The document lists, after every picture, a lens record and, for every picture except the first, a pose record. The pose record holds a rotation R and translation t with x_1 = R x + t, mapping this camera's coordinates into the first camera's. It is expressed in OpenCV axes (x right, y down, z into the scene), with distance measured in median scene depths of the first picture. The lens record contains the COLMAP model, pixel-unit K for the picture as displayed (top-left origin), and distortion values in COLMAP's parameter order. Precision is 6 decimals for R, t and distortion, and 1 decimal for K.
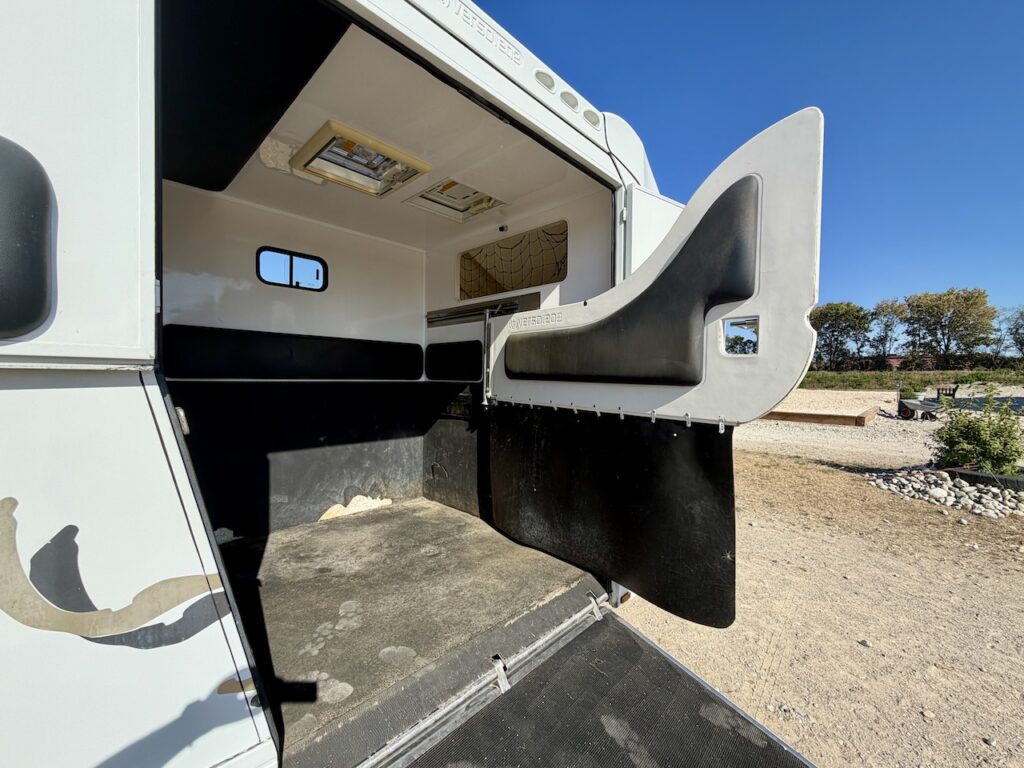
lens RADIAL K [[408.5, 0, 516.7], [0, 408.5, 385.5], [0, 0, 1]] dist [-0.003432, 0.001093]
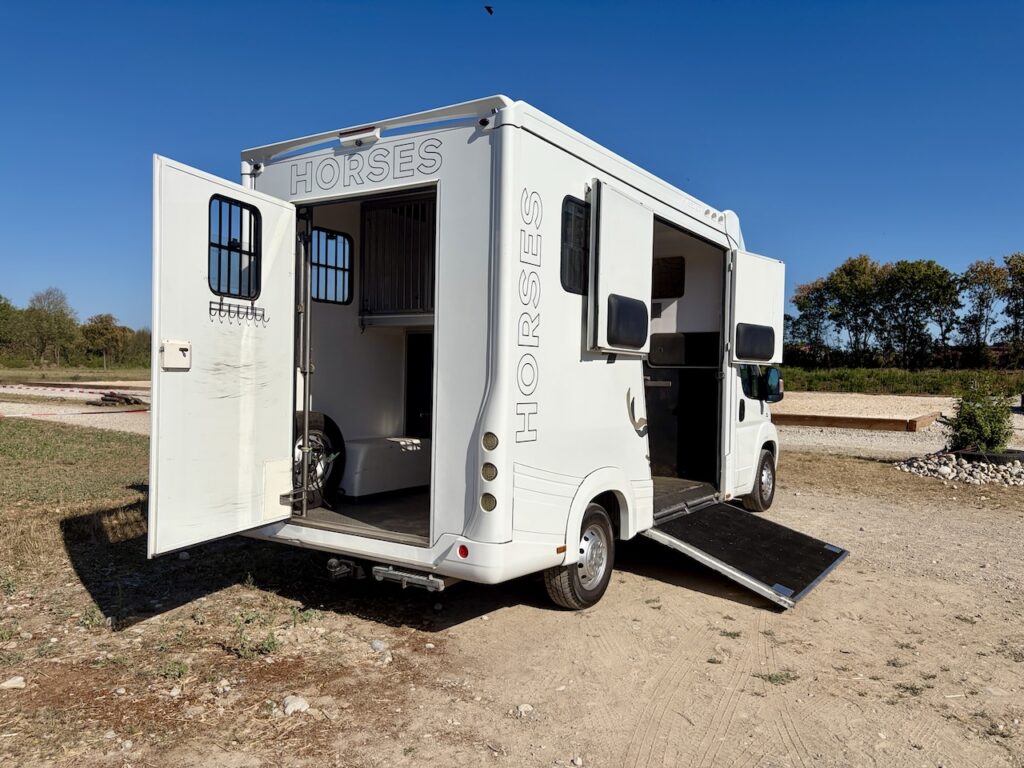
lens RADIAL K [[785.8, 0, 511.6], [0, 785.8, 380.7], [0, 0, 1]] dist [0.024722, -0.014495]
pose [[0.982603, 0.013769, 0.185207, -0.930483], [-0.011998, 0.999871, -0.010677, 0.077299], [-0.185330, 0.008270, 0.982642, -1.543114]]
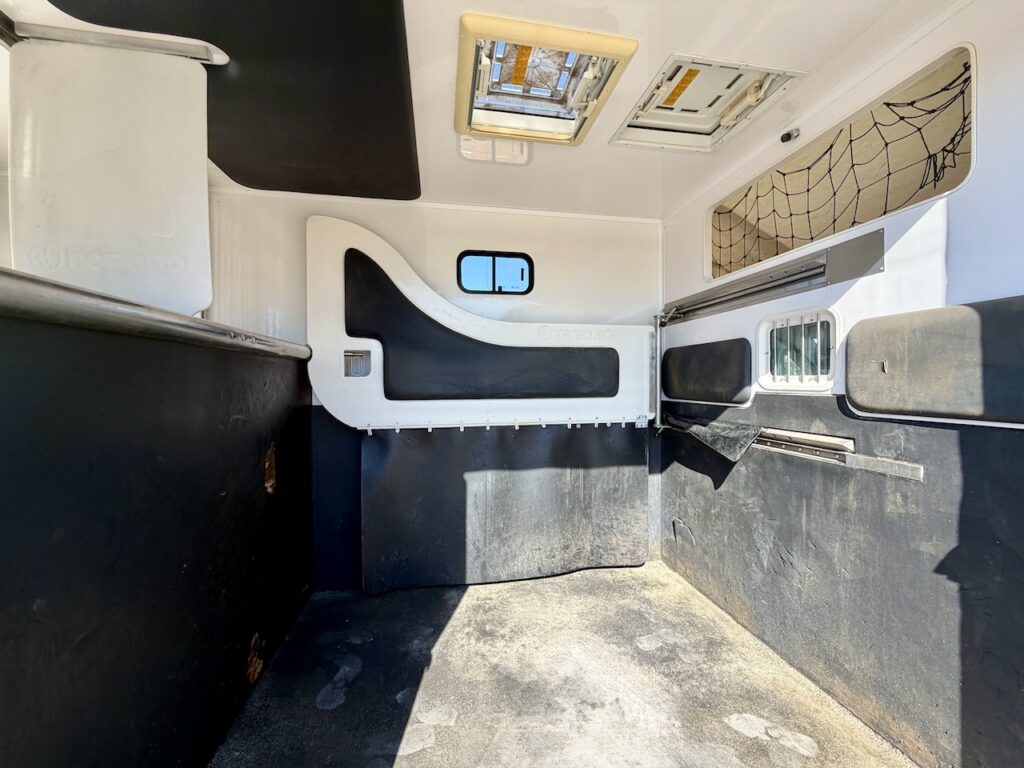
lens RADIAL K [[408.5, 0, 514.7], [0, 408.5, 384.7], [0, 0, 1]] dist [-0.003432, 0.001093]
pose [[0.806264, -0.011344, -0.591447, -0.010961], [0.004355, 0.999903, -0.013242, -0.037417], [0.591540, 0.008101, 0.806235, 0.333986]]
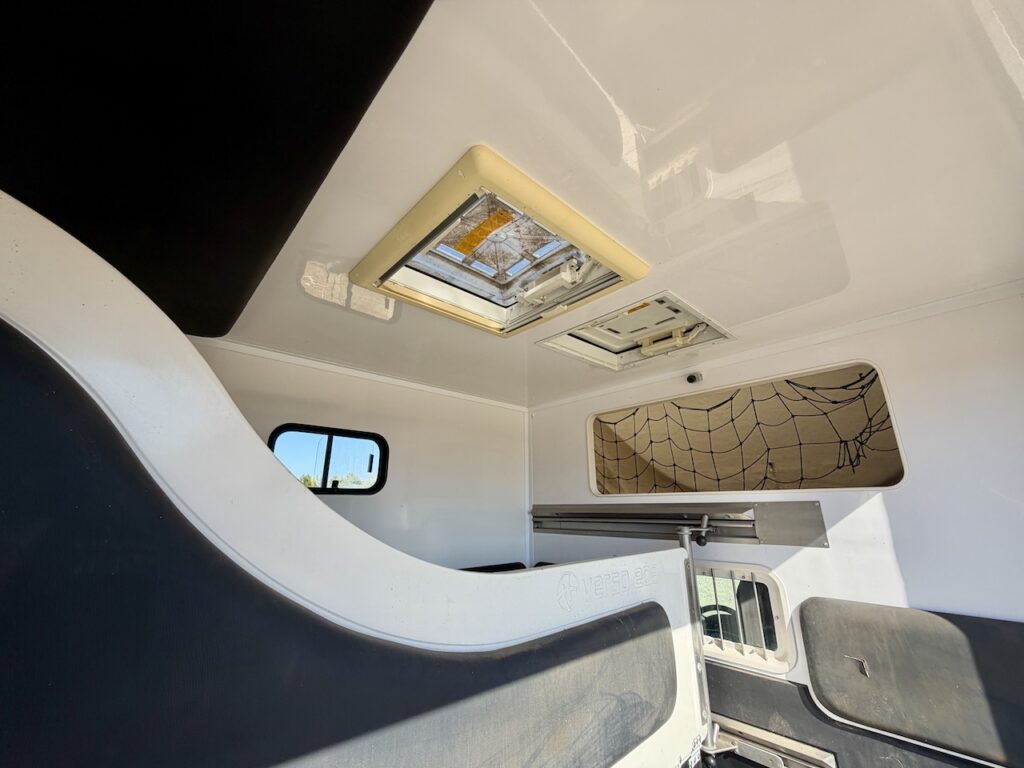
lens RADIAL K [[408.5, 0, 515.2], [0, 408.5, 384.2], [0, 0, 1]] dist [-0.003432, 0.001093]
pose [[0.997363, -0.033405, -0.064431, -0.252021], [0.011955, 0.951268, -0.308135, -0.205972], [0.071584, 0.306552, 0.949158, 0.447689]]
